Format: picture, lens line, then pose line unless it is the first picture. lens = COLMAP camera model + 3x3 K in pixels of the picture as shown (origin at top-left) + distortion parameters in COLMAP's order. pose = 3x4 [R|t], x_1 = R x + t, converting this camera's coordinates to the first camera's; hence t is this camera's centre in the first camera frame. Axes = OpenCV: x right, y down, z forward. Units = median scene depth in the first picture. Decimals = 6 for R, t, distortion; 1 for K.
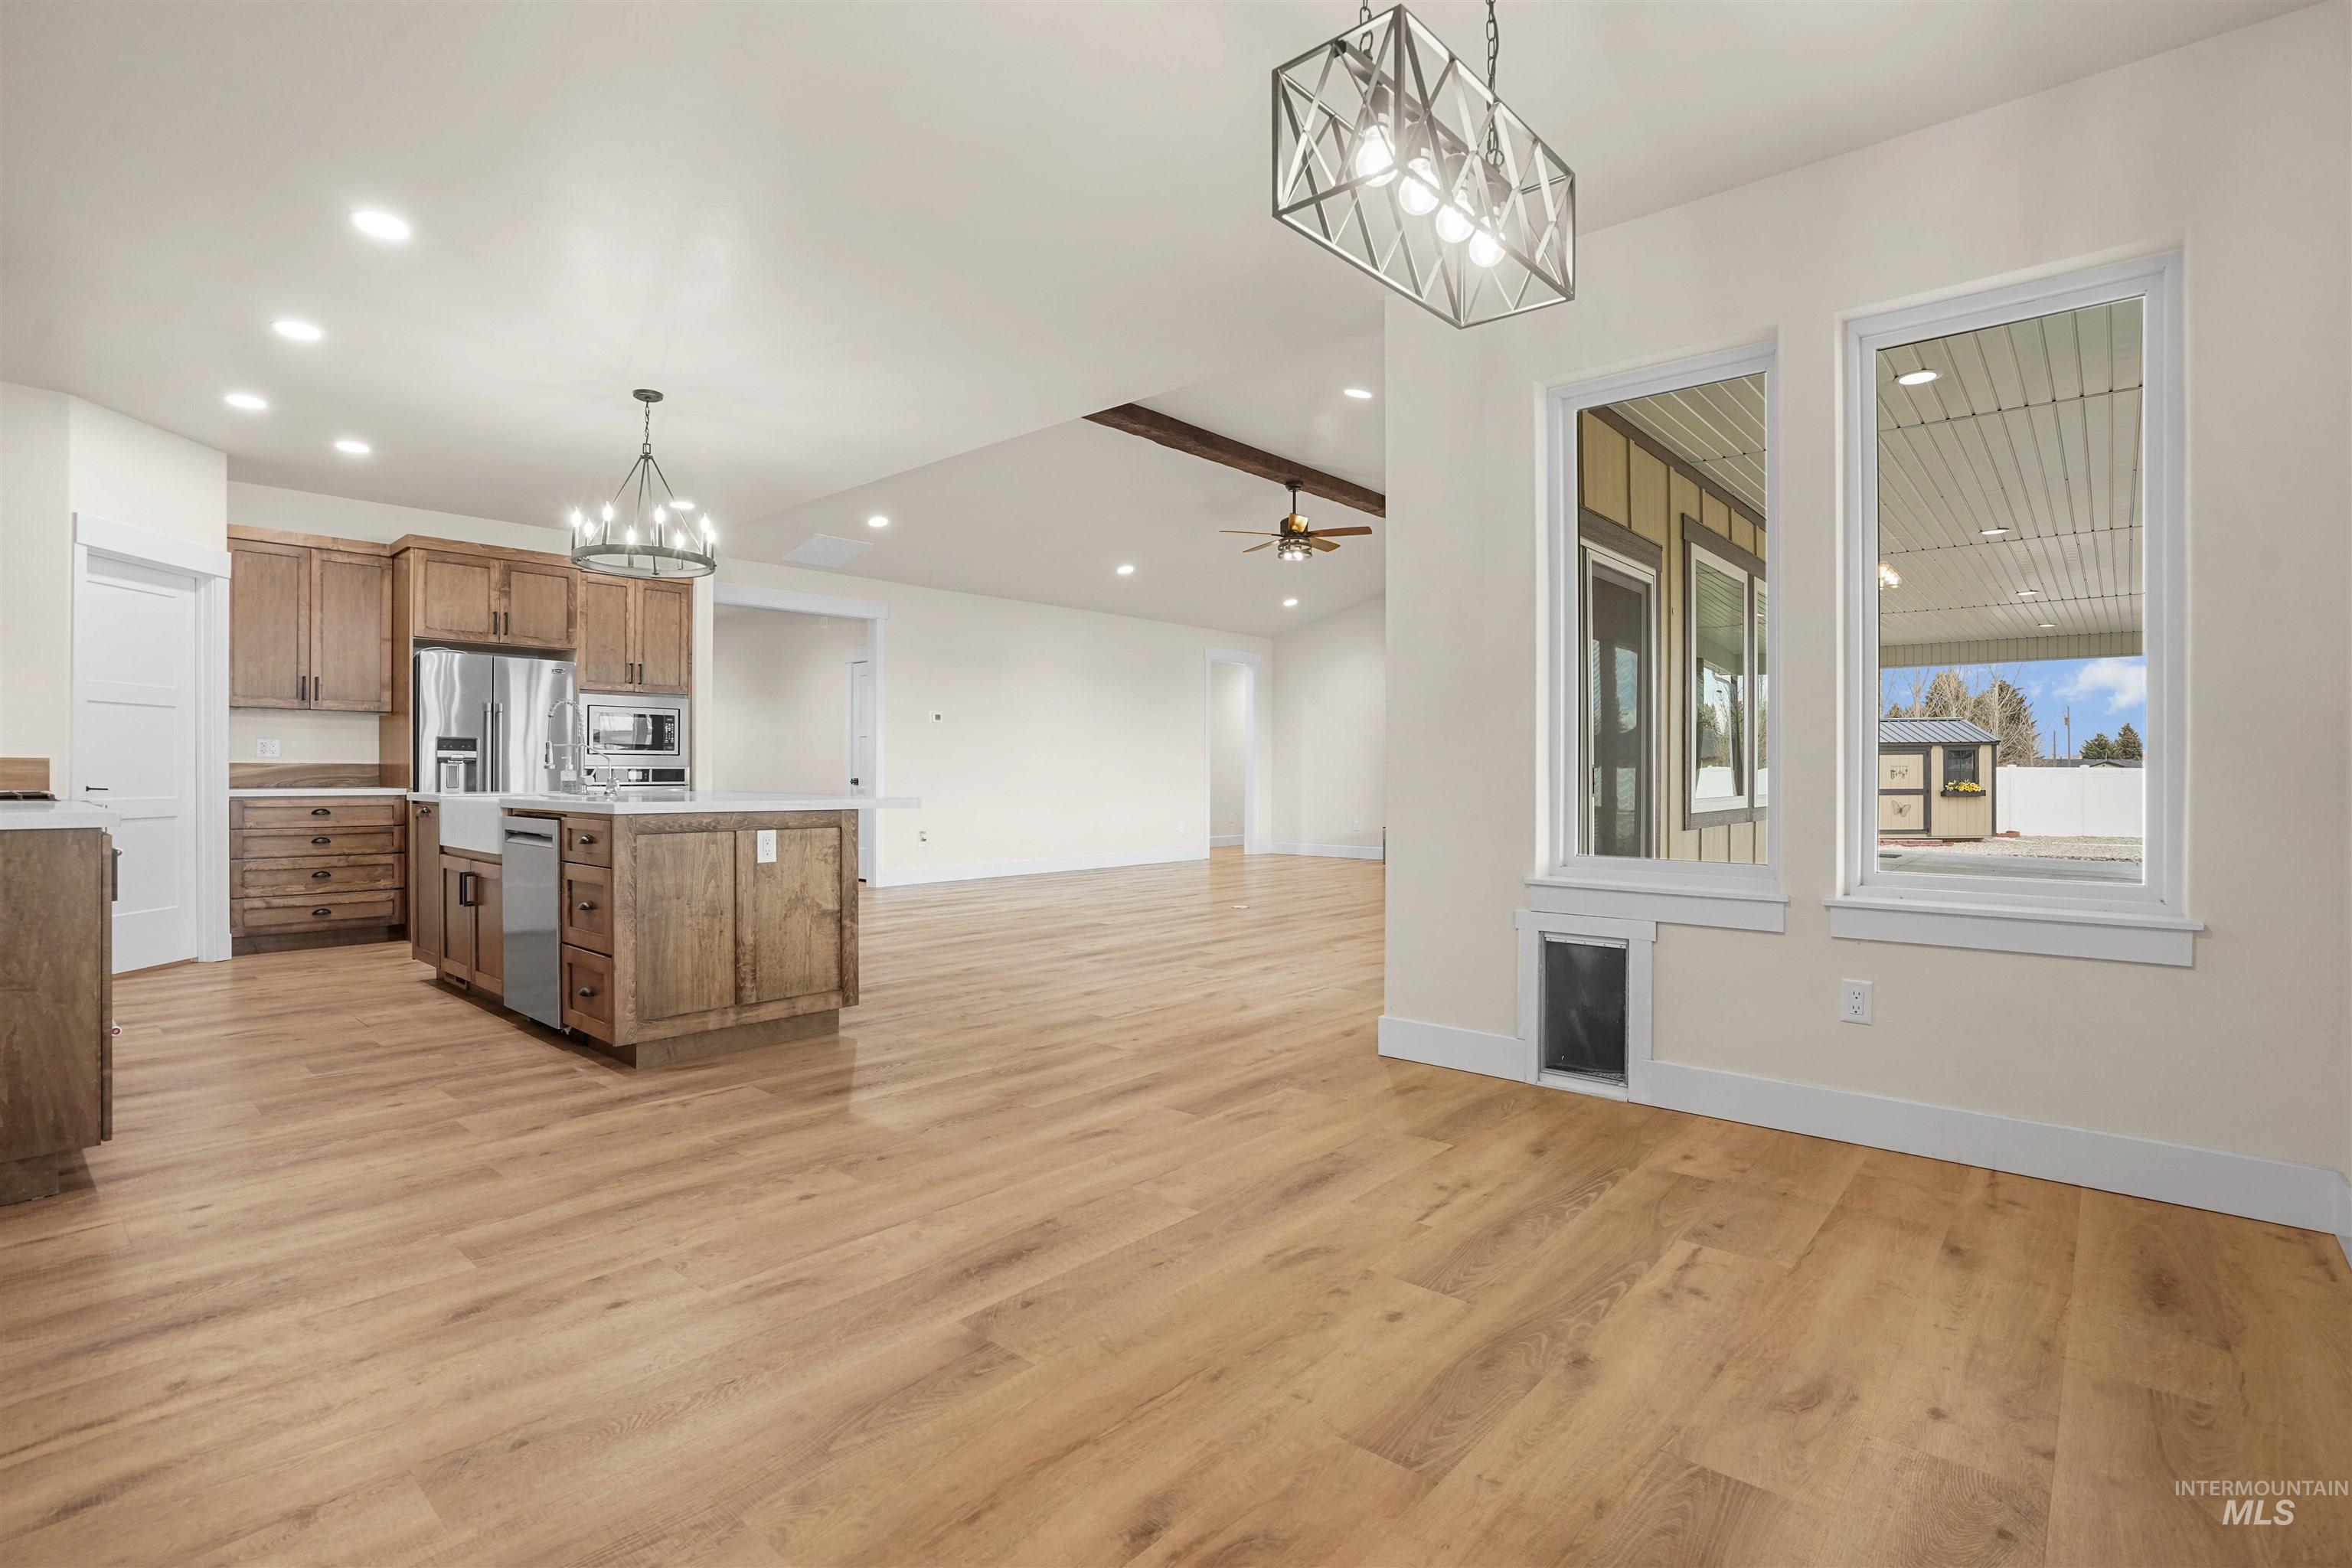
lens RADIAL K [[1095.0, 0, 1177.2], [0, 1095.0, 771.3], [0, 0, 1]] dist [-0.038464, 0.000492]
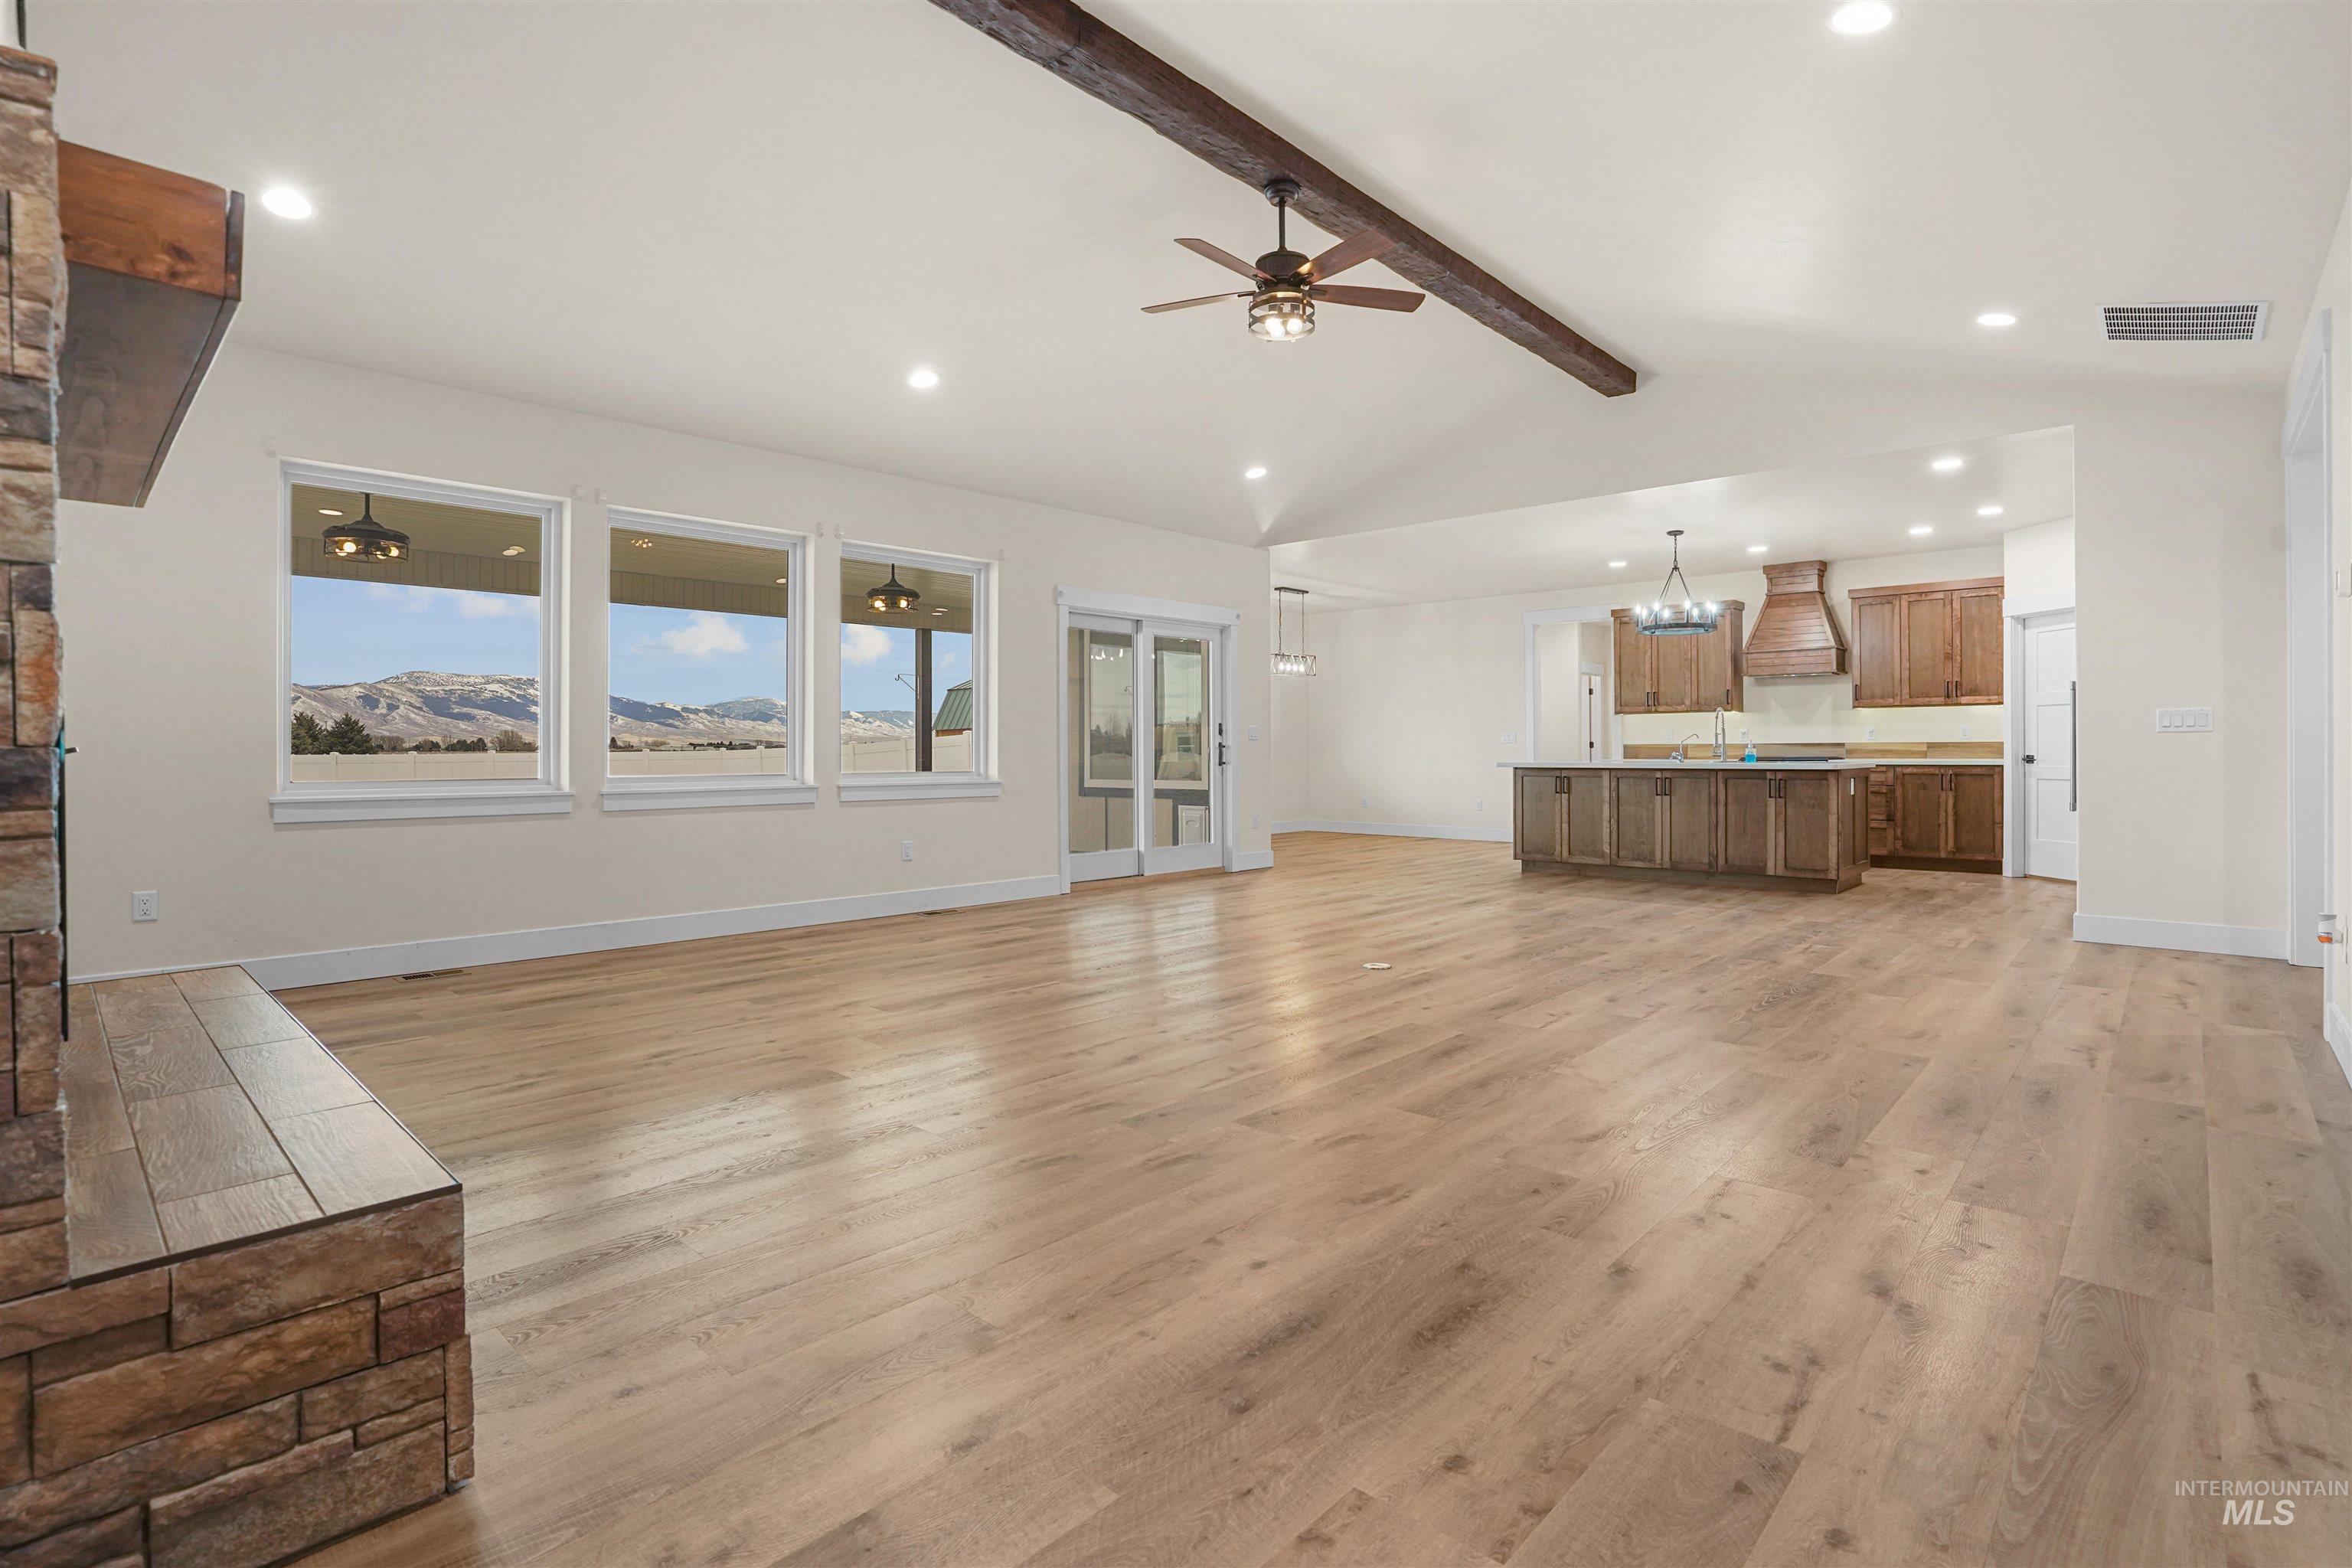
lens RADIAL K [[1086.1, 0, 1234.2], [0, 1086.1, 754.9], [0, 0, 1]] dist [-0.004834, -0.000228]
pose [[-0.999992, -0.000584, 0.003873, 0.162762], [-0.000561, 0.999982, 0.005892, 0.000411], [-0.003876, 0.005890, -0.999975, 2.086815]]
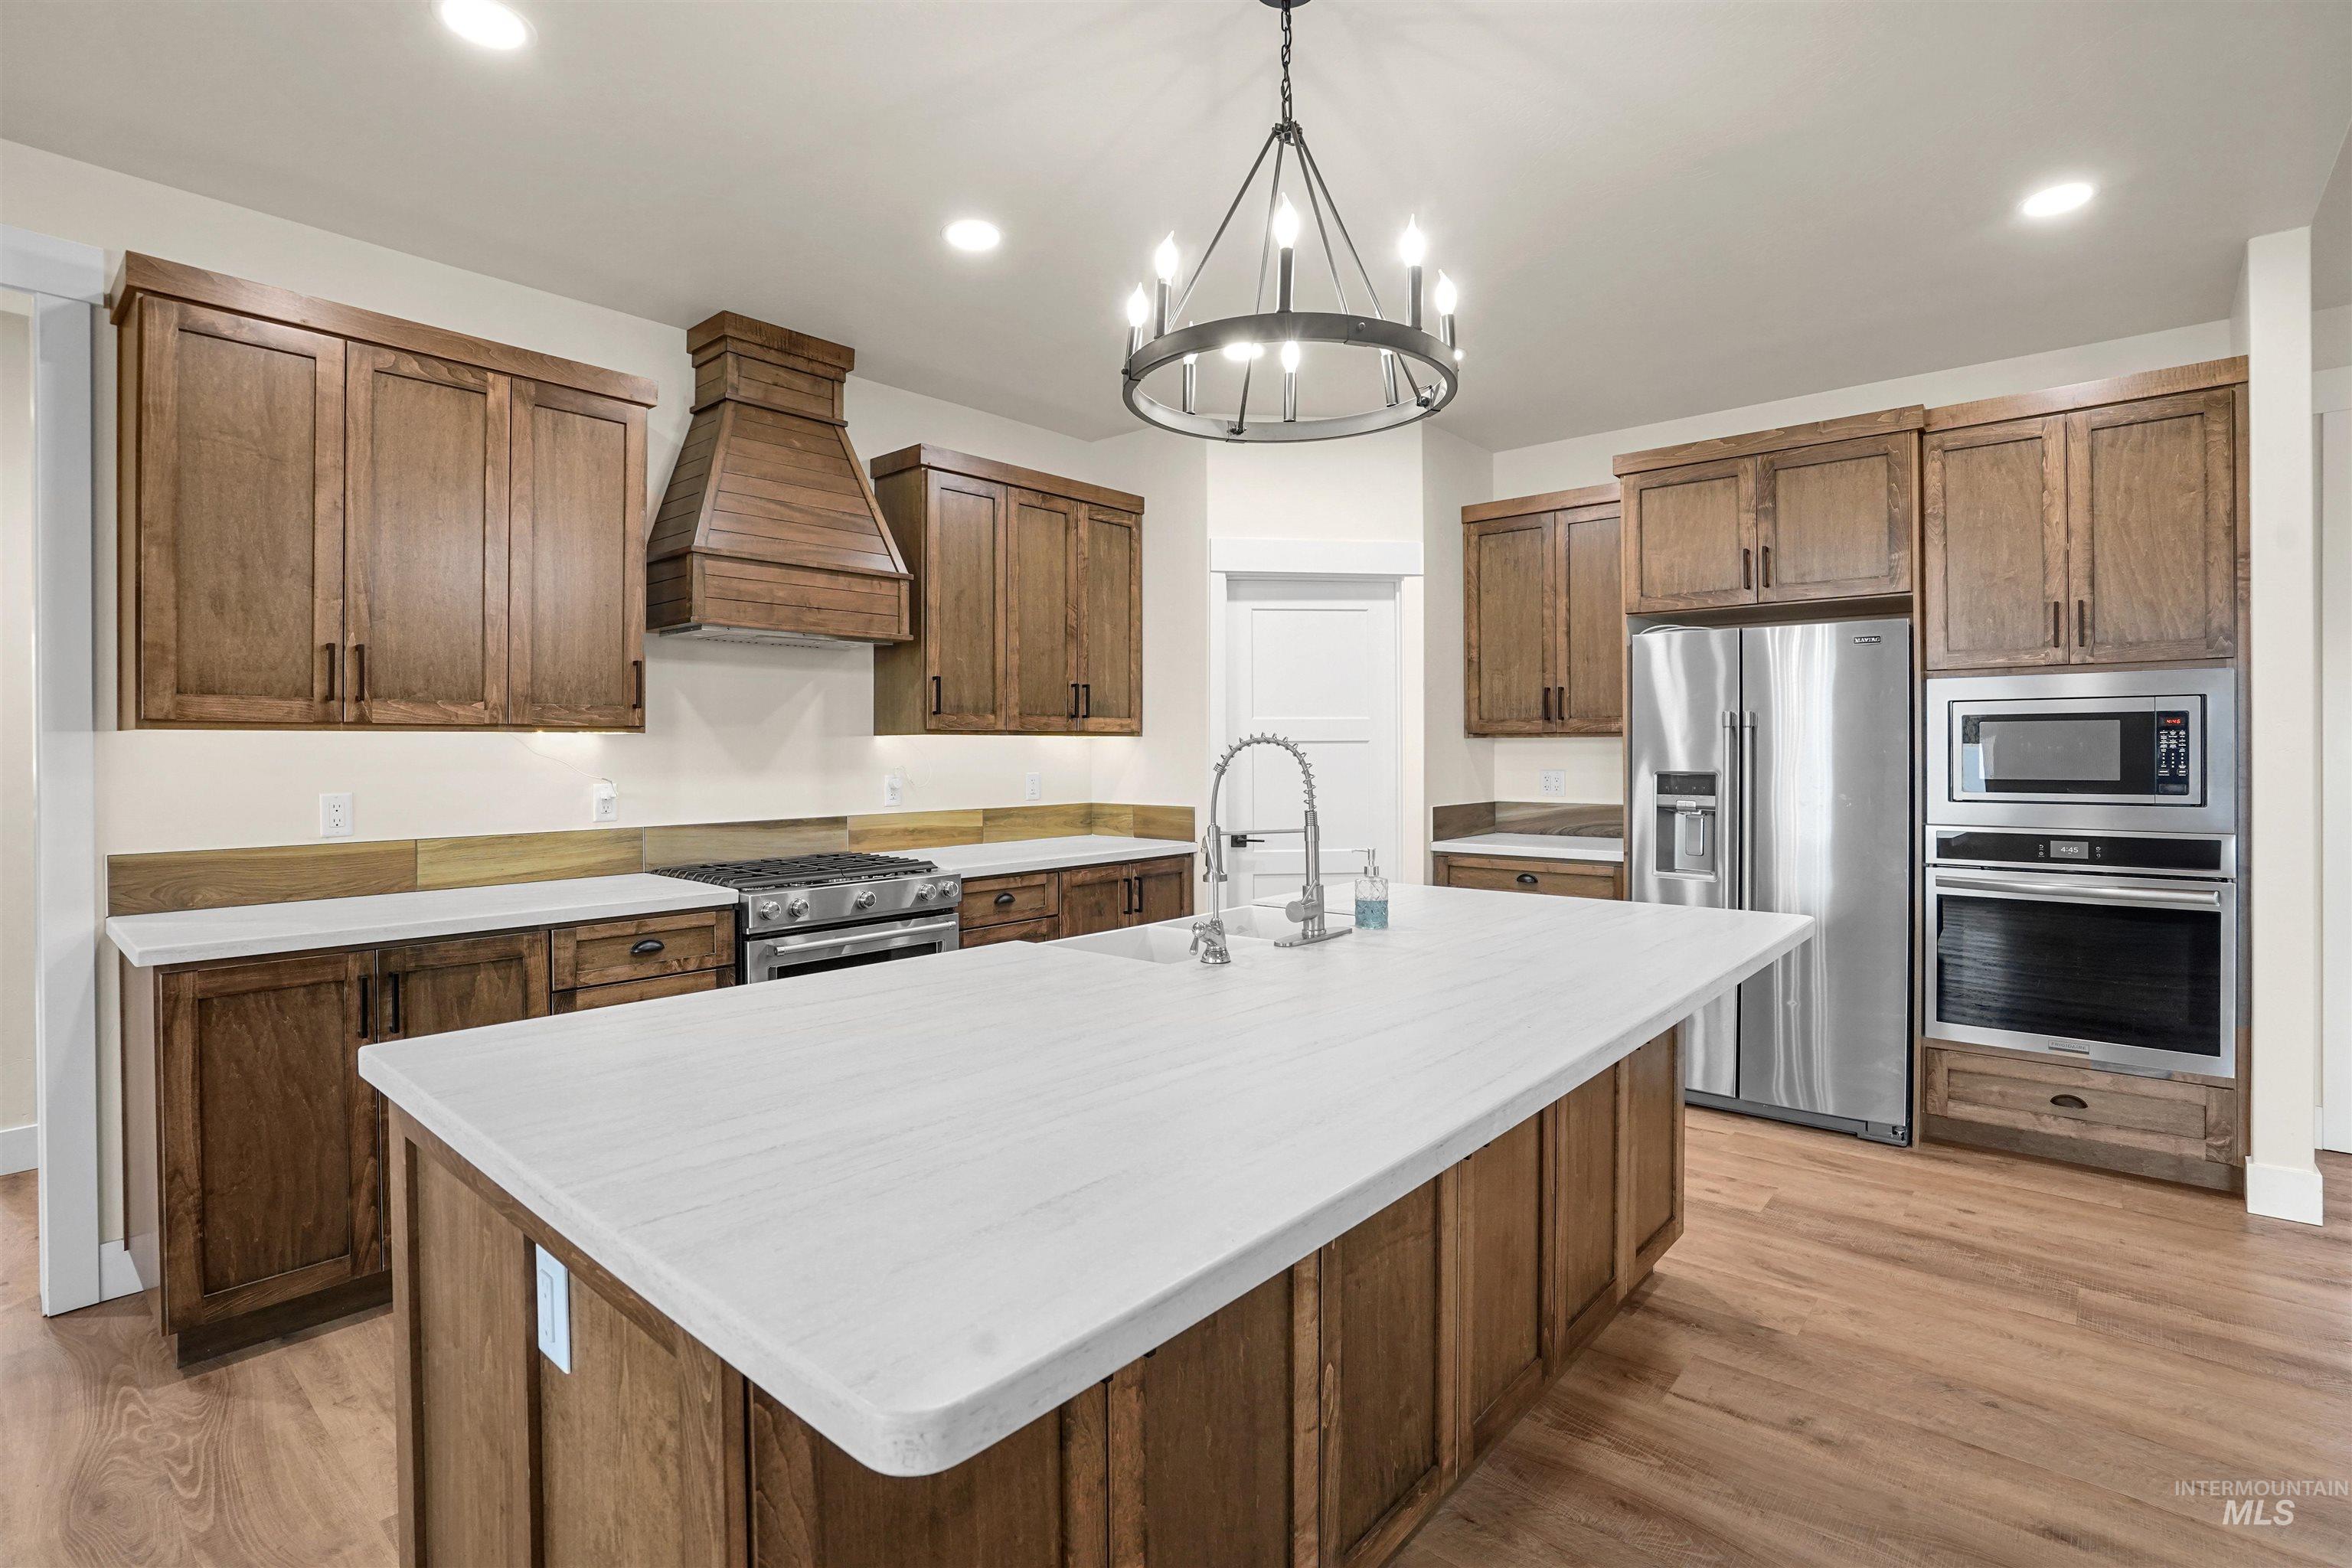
lens RADIAL K [[1113.7, 0, 1190.1], [0, 1113.7, 740.2], [0, 0, 1]] dist [-0.048064, 0.021786]
pose [[0.003551, -0.013836, -0.999898, -0.058328], [0.004193, 0.999896, -0.013821, -0.042712], [0.999985, -0.004143, 0.003609, 0.734380]]
